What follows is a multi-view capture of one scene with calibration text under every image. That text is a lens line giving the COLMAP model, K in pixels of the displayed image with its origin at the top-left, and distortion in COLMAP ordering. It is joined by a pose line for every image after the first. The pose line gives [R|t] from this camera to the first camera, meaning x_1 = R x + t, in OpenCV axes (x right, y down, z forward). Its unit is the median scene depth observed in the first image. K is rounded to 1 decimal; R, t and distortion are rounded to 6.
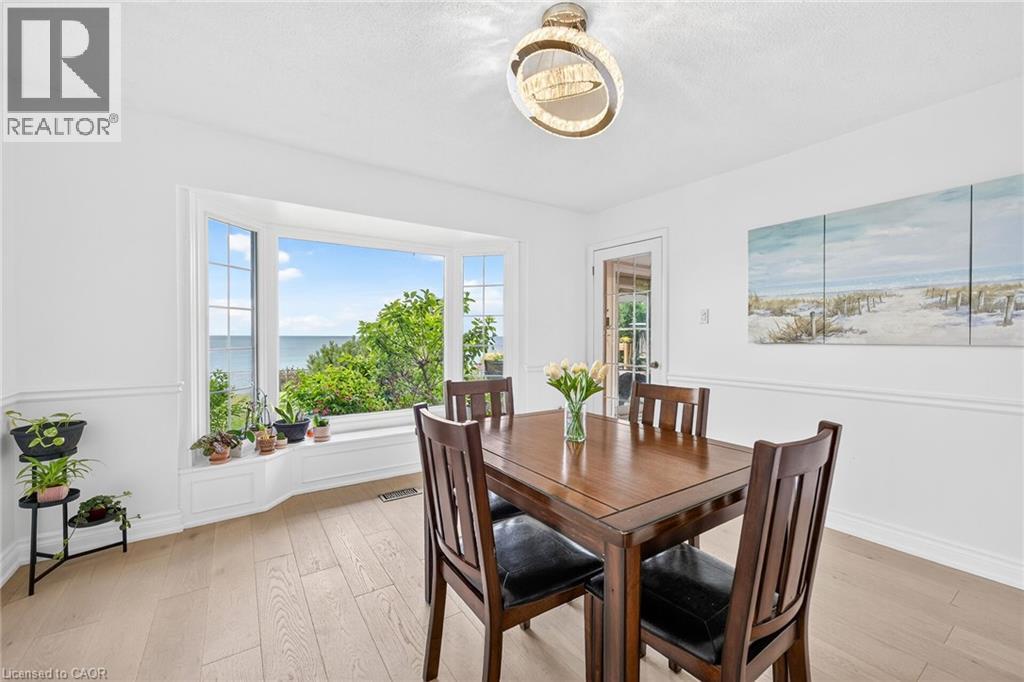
lens RADIAL K [[404.8, 0, 504.9], [0, 404.8, 342.3], [0, 0, 1]] dist [-0.000950, -0.000236]
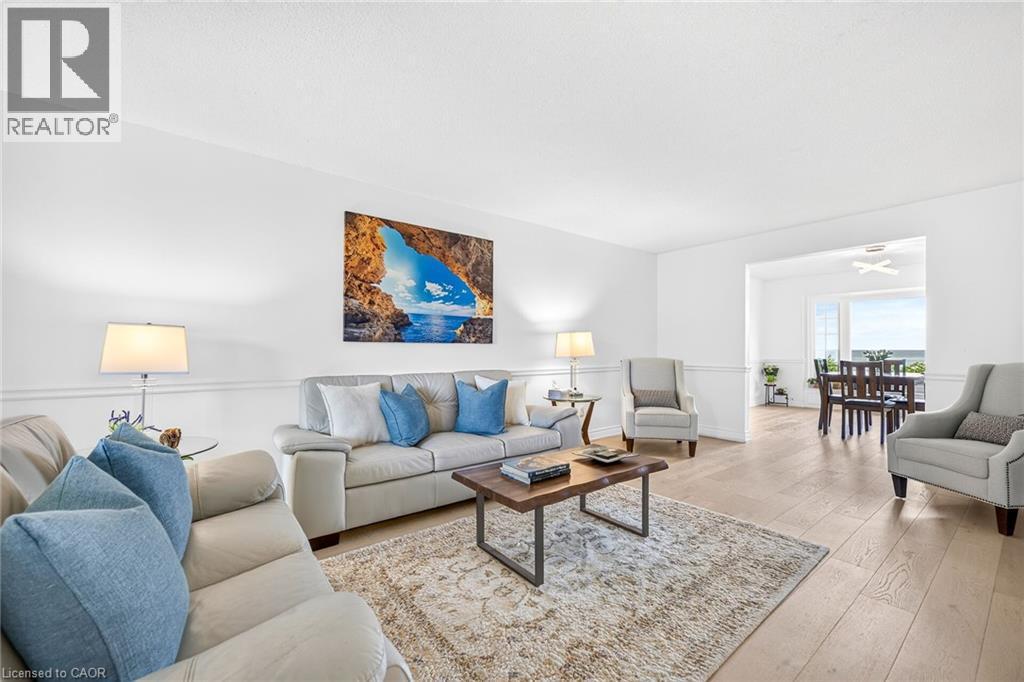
lens RADIAL K [[404.8, 0, 511.6], [0, 404.8, 341.0], [0, 0, 1]] dist [-0.000950, -0.000236]
pose [[0.067249, -0.010288, -0.997683, 2.557358], [-0.012107, 0.999865, -0.011127, 0.022584], [0.997663, 0.012827, 0.067115, -1.731881]]
